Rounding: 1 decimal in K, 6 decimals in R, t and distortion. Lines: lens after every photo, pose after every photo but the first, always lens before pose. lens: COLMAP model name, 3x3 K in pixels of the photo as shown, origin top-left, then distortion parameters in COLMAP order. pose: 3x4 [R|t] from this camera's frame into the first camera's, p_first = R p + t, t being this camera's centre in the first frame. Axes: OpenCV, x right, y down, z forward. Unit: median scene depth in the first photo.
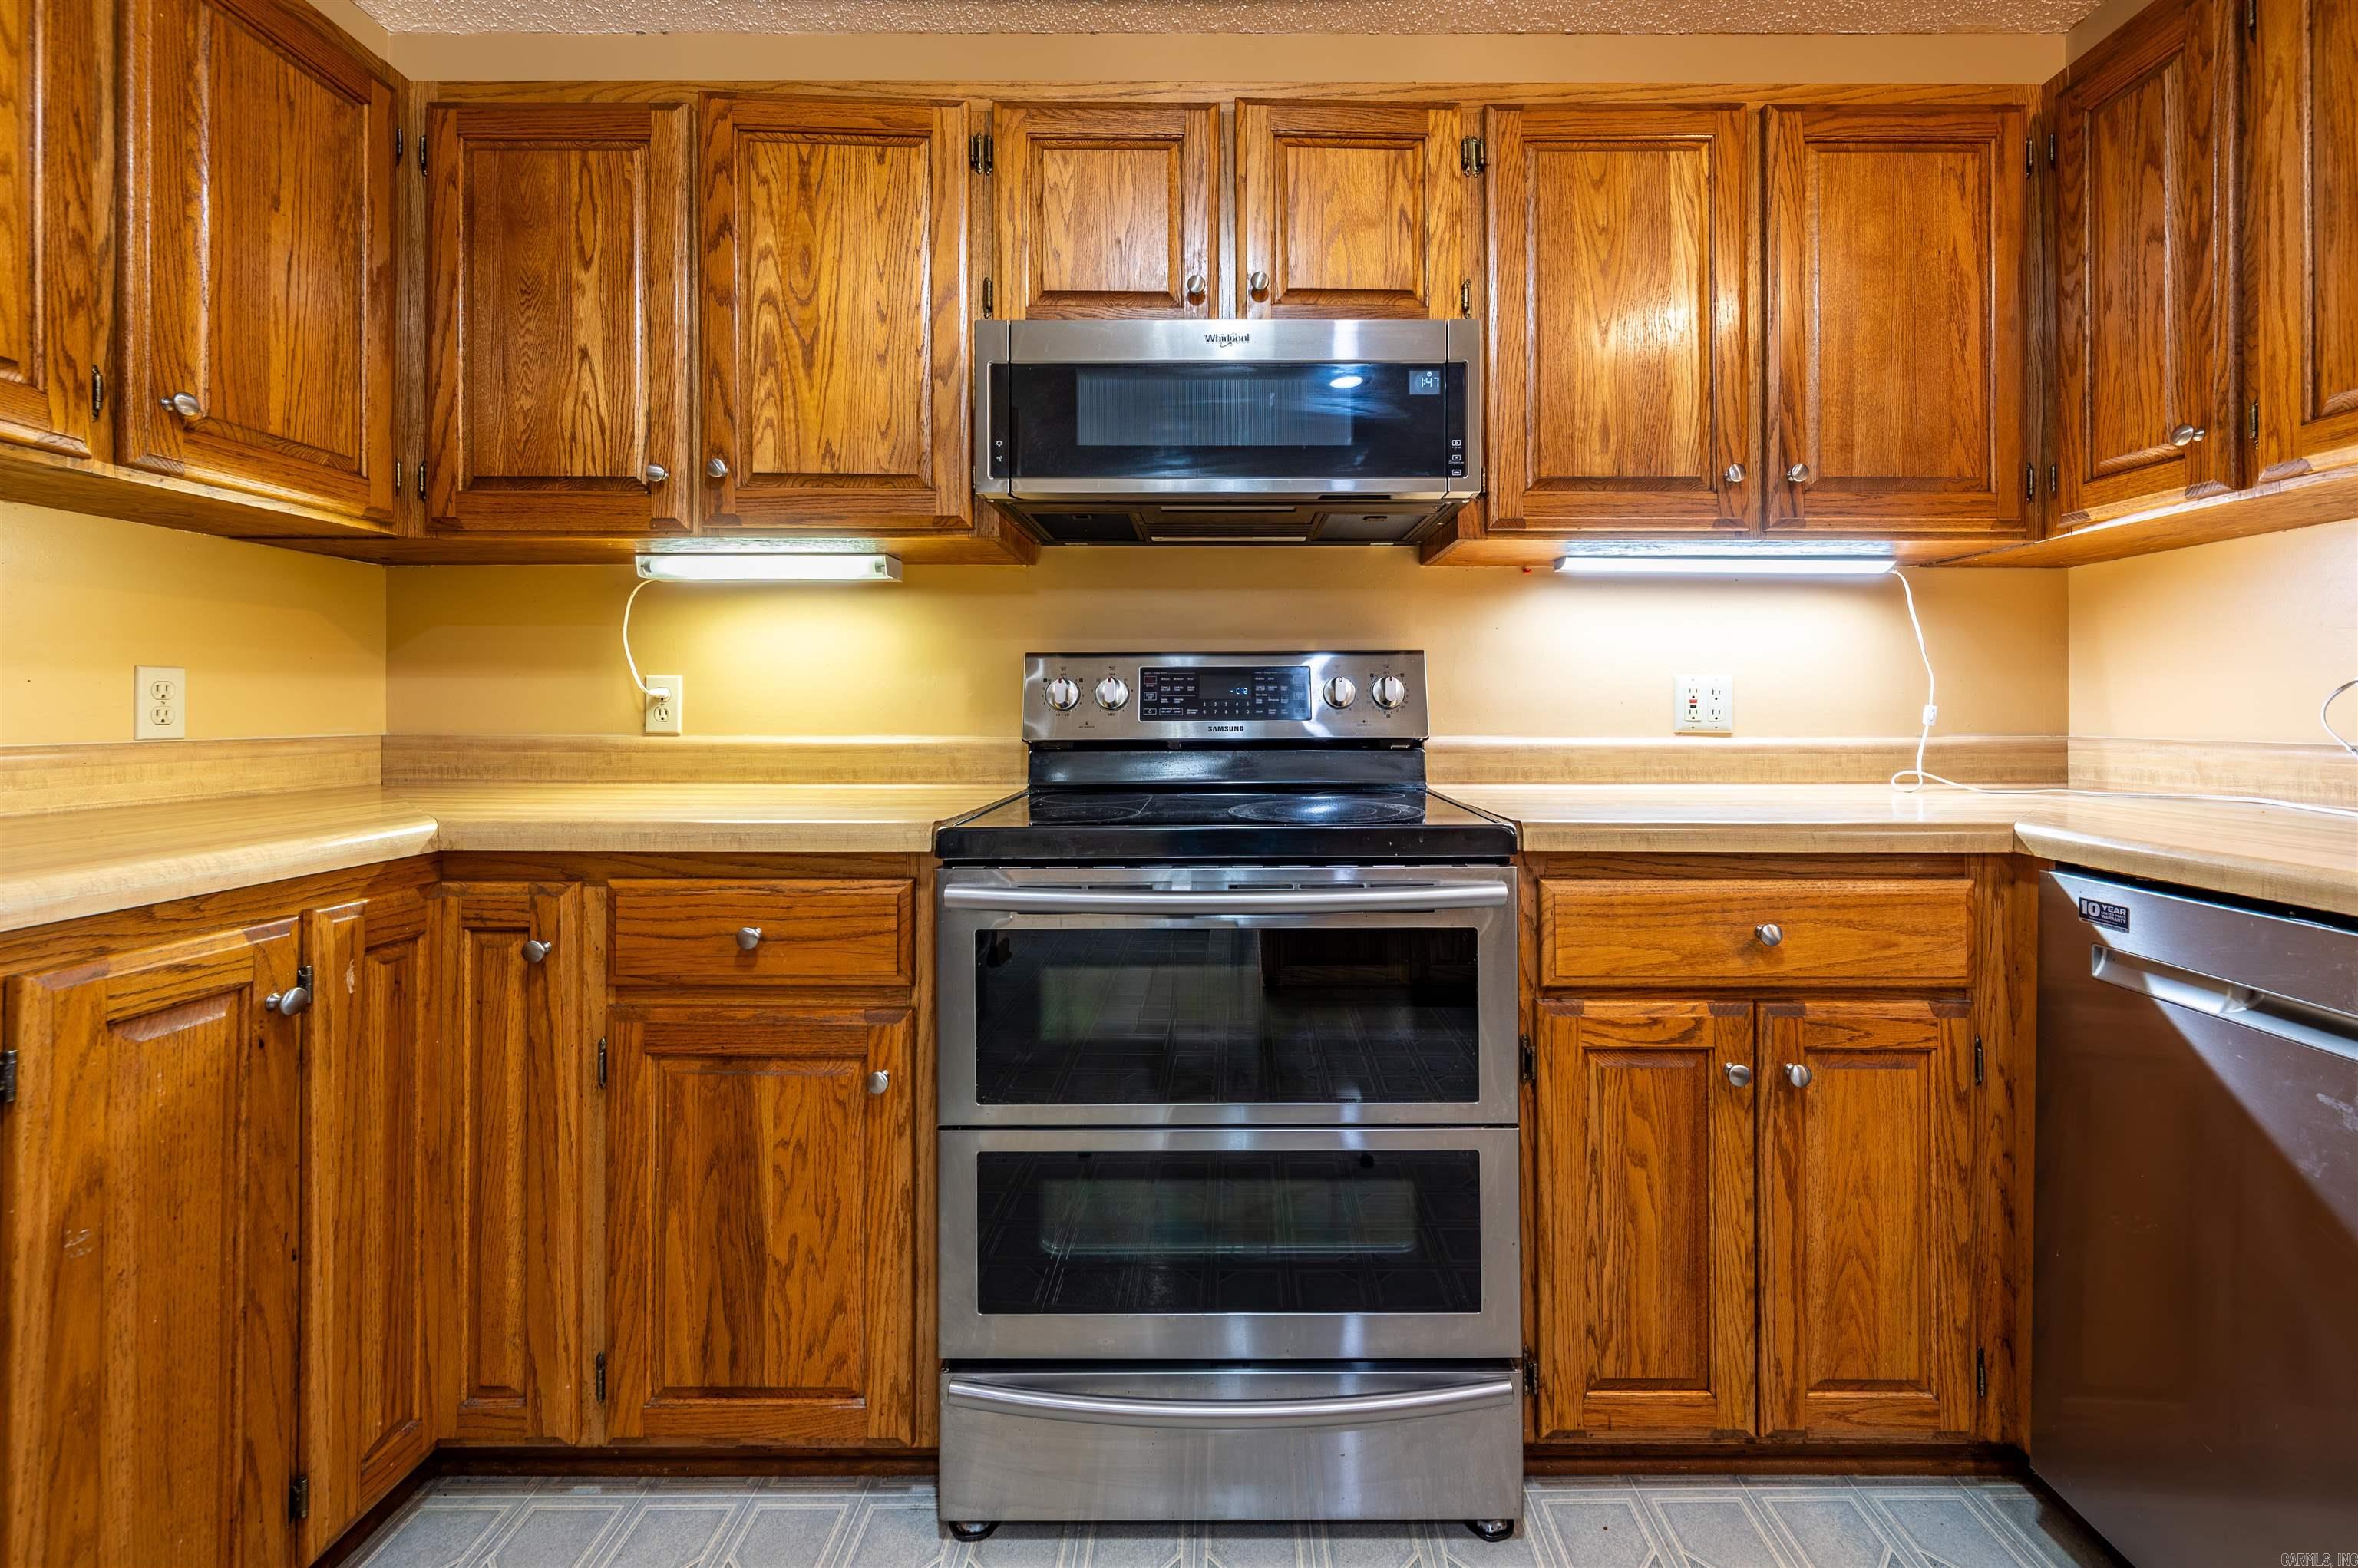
lens RADIAL K [[967.9, 0, 1230.9], [0, 967.9, 698.2], [0, 0, 1]] dist [-0.000529, -0.000364]
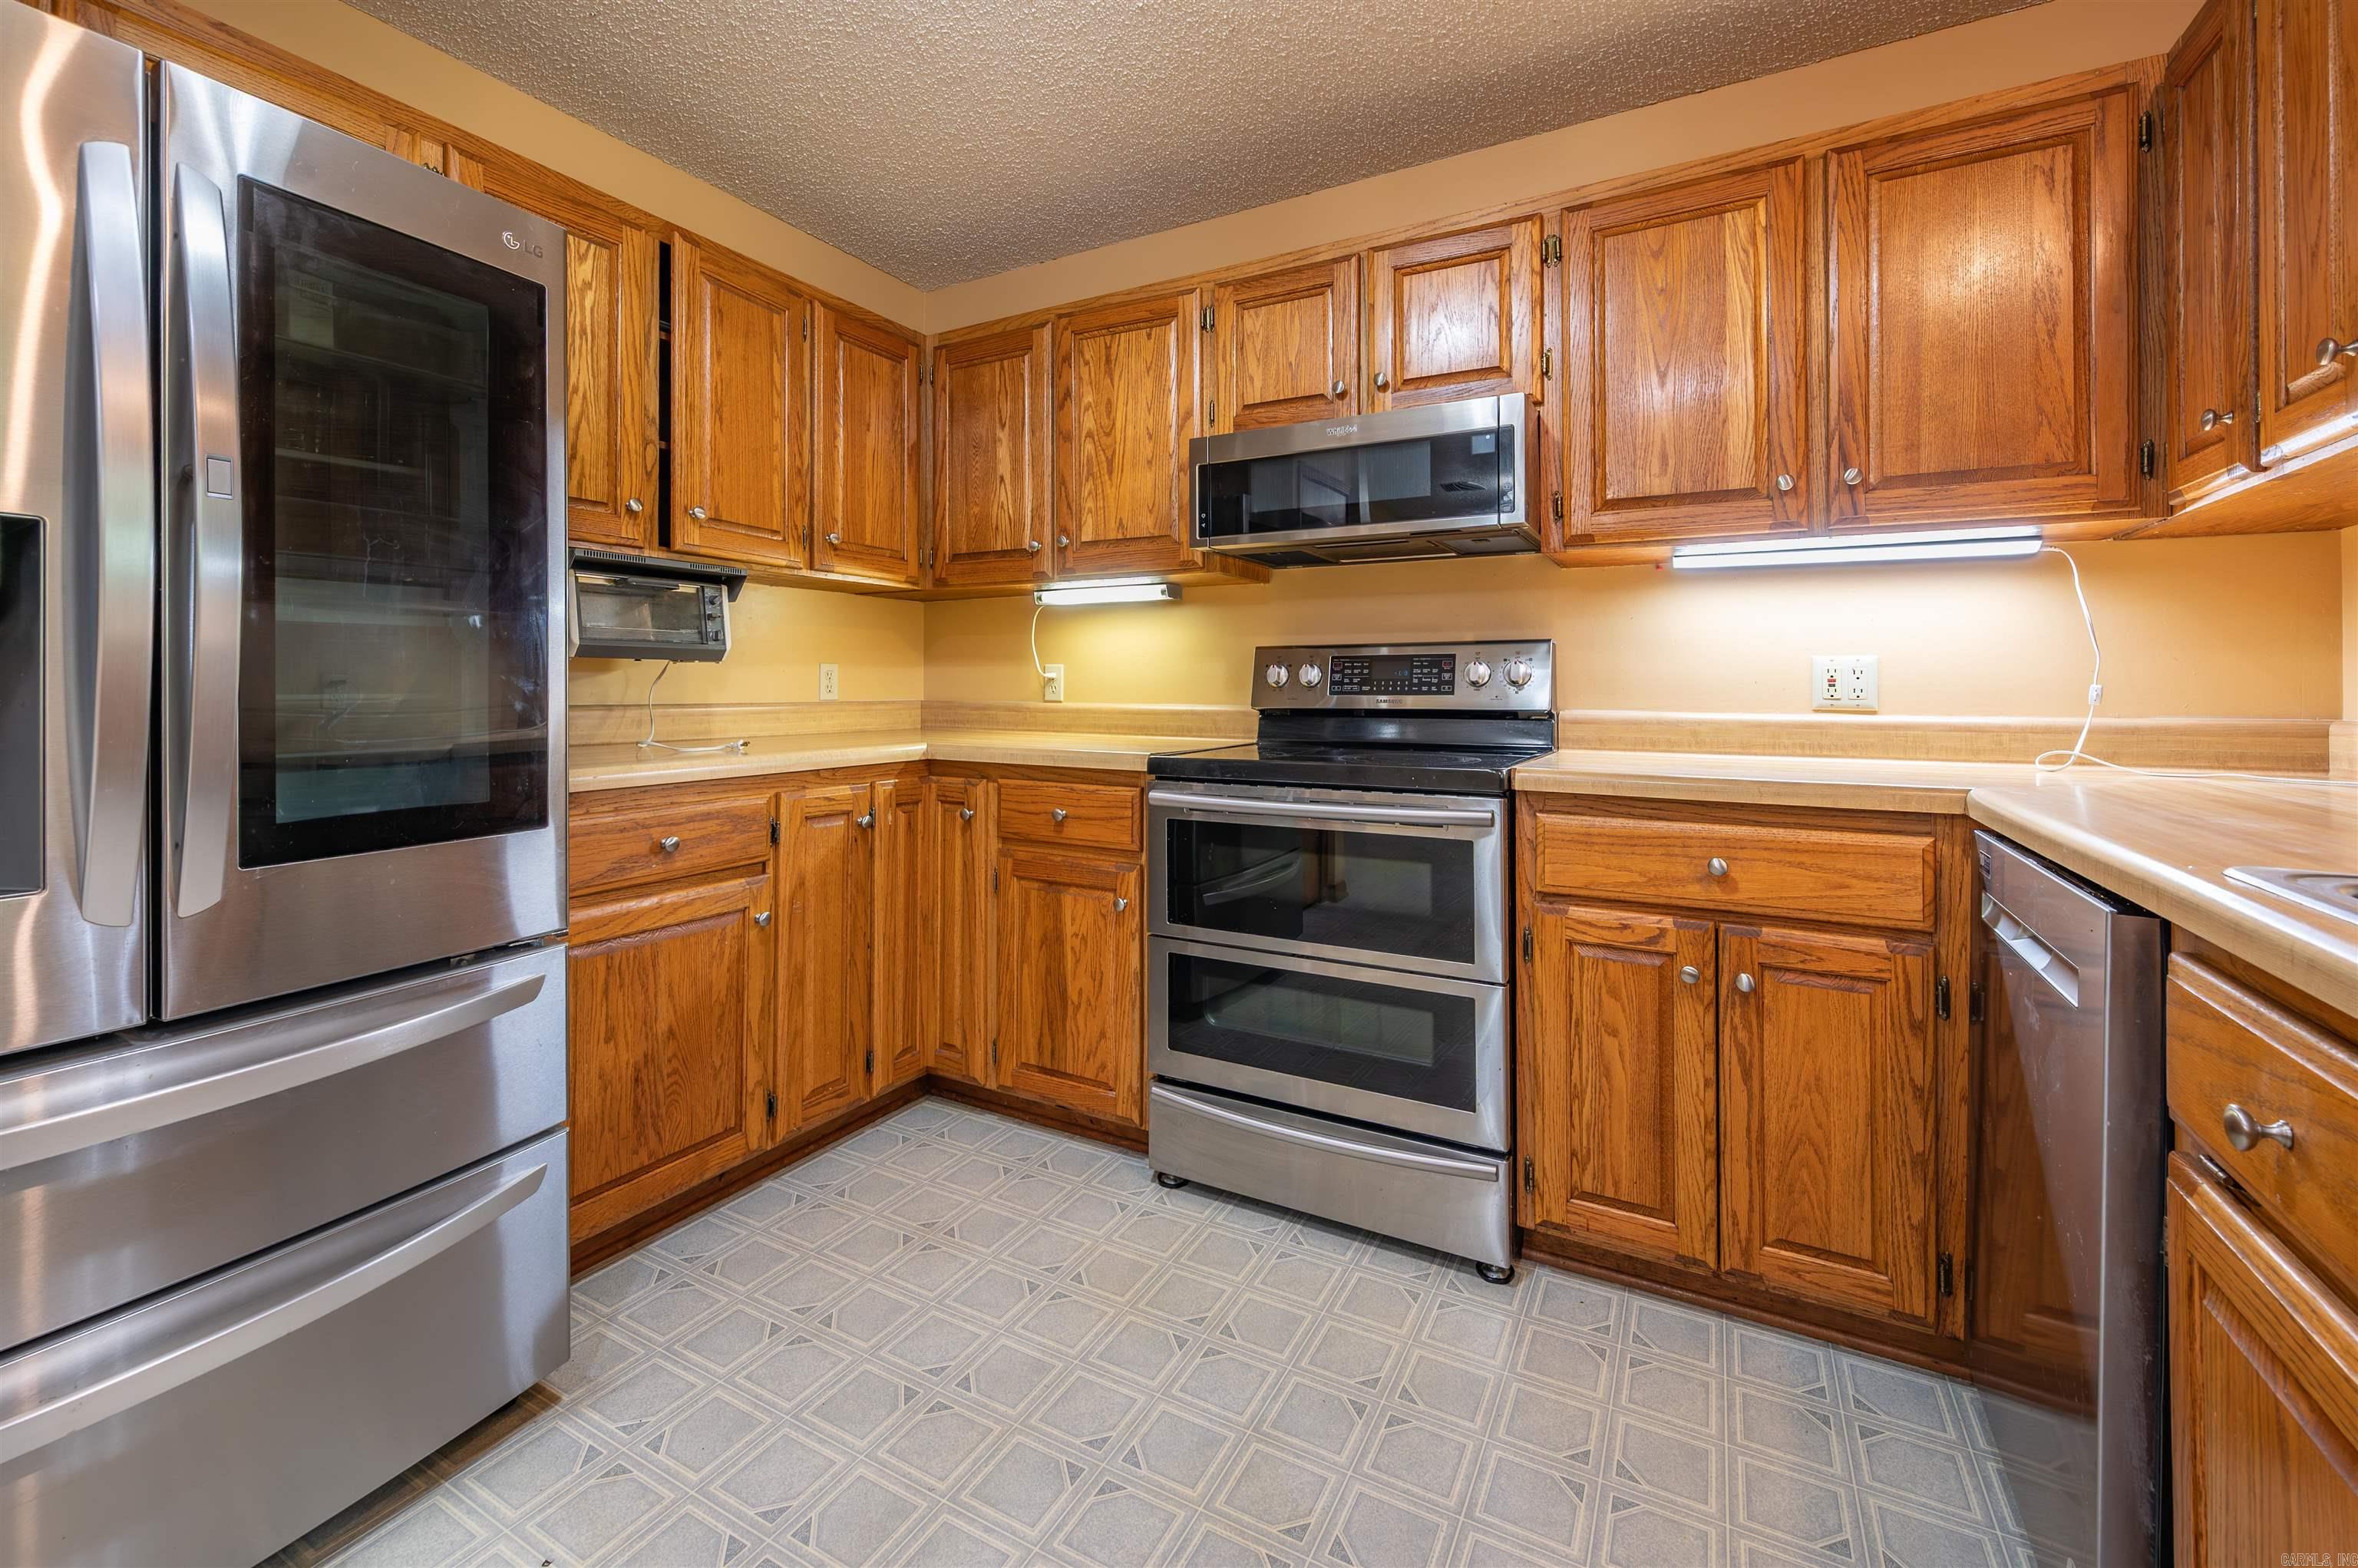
lens RADIAL K [[967.9, 0, 1167.9], [0, 967.9, 670.0], [0, 0, 1]] dist [-0.000529, -0.000364]
pose [[0.870104, -0.005542, -0.492836, 0.518009], [0.002301, 0.999972, -0.007183, -0.003612], [0.492862, 0.005116, 0.870092, -0.416566]]
